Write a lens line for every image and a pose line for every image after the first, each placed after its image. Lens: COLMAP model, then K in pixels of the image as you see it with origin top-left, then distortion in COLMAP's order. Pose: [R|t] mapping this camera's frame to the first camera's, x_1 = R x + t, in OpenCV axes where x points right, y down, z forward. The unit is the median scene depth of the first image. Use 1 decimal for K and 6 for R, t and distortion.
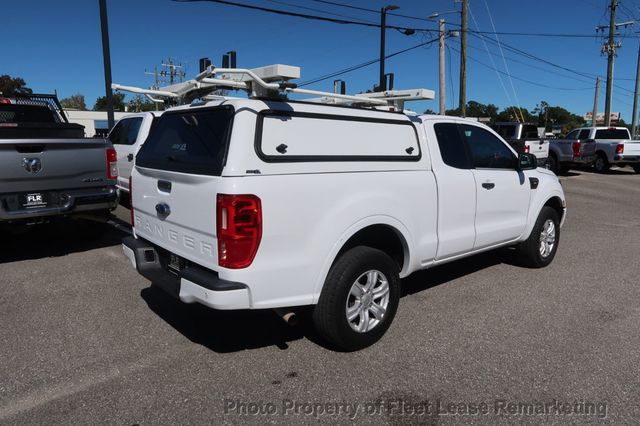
lens RADIAL K [[443.4, 0, 318.5], [0, 443.4, 214.4], [0, 0, 1]] dist [-0.035492, 0.018972]
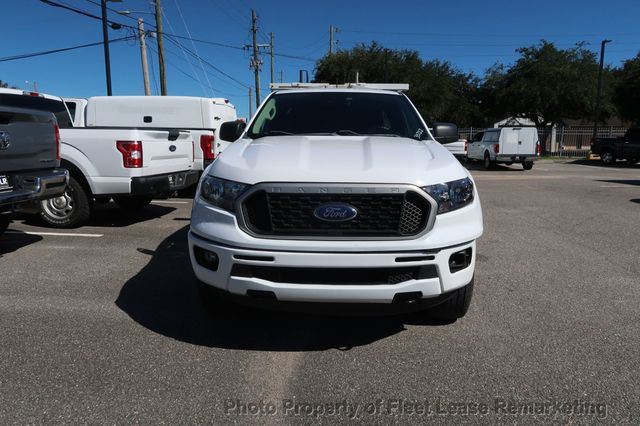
lens RADIAL K [[443.4, 0, 314.5], [0, 443.4, 214.6], [0, 0, 1]] dist [-0.035492, 0.018972]
pose [[0.726617, -0.115052, 0.677341, -0.241113], [0.118763, 0.992071, 0.041109, 0.018167], [-0.676700, 0.050572, 0.734520, 0.007207]]
